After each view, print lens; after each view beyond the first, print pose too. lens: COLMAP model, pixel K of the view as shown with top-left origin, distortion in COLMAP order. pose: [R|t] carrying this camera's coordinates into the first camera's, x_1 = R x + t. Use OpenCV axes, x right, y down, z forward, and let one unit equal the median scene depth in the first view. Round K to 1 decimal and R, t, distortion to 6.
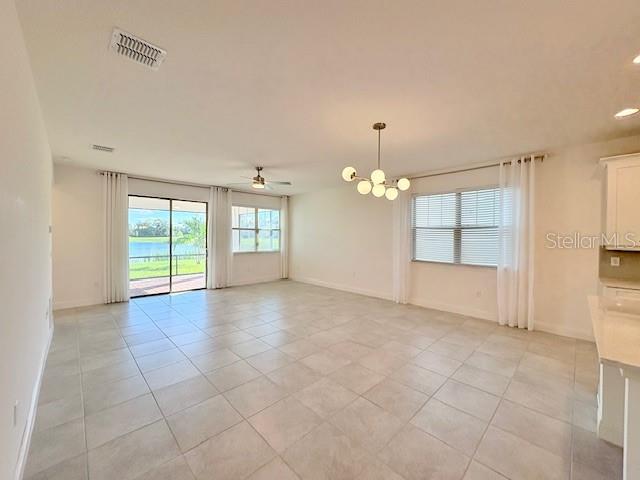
lens RADIAL K [[256.1, 0, 320.0], [0, 256.1, 240.0], [0, 0, 1]] dist [0.000172, 0.000236]
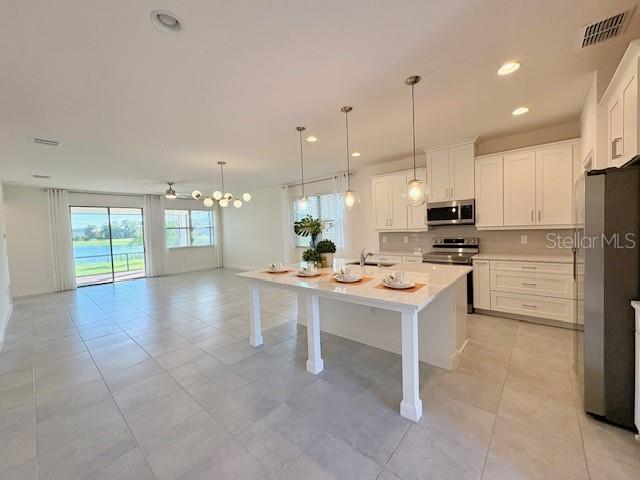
lens RADIAL K [[254.3, 0, 317.6], [0, 254.3, 239.3], [0, 0, 1]] dist [0.000322, 0.000141]
pose [[0.995793, -0.048844, 0.077527, 0.319922], [0.046865, 0.998532, 0.027140, 0.010470], [-0.078739, -0.023392, 0.996621, -0.307258]]
